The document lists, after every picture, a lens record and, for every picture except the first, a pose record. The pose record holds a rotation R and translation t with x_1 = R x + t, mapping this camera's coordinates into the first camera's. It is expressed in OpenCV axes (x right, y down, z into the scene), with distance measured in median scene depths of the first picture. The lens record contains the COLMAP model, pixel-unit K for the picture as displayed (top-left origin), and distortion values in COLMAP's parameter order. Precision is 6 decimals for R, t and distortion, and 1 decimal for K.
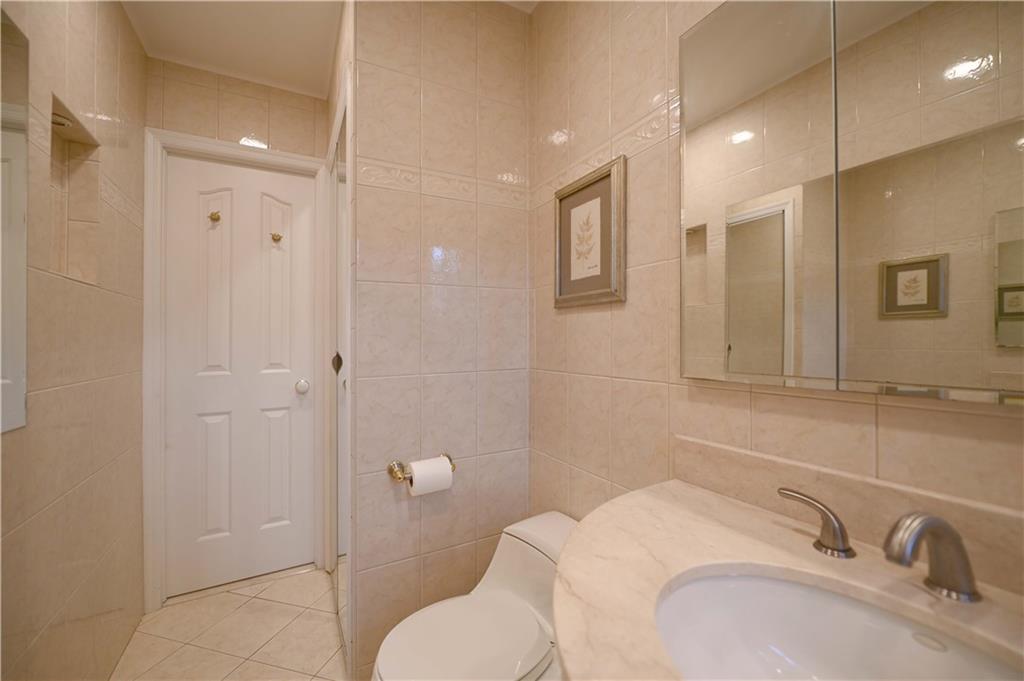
lens RADIAL K [[419.8, 0, 531.6], [0, 419.8, 332.8], [0, 0, 1]] dist [-0.009298, -0.000057]
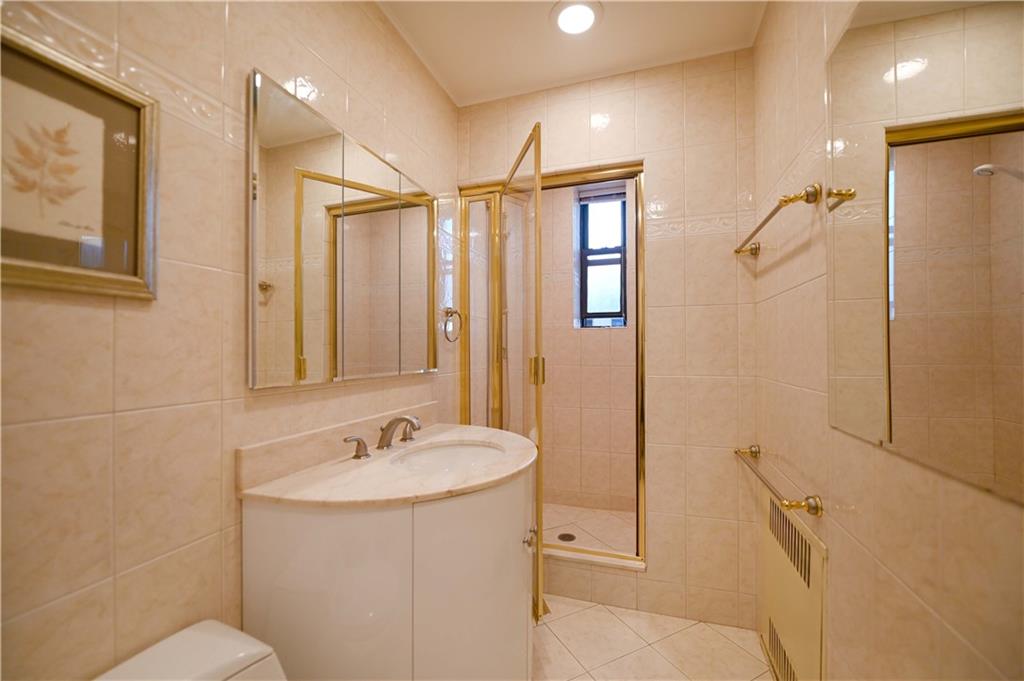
lens RADIAL K [[423.5, 0, 509.3], [0, 423.5, 352.0], [0, 0, 1]] dist [-0.010352, -0.000198]
pose [[-0.654668, 0.007603, 0.755878, -0.809275], [-0.007589, 0.999833, -0.016630, 0.022426], [-0.755879, -0.016624, -0.654501, 1.122787]]
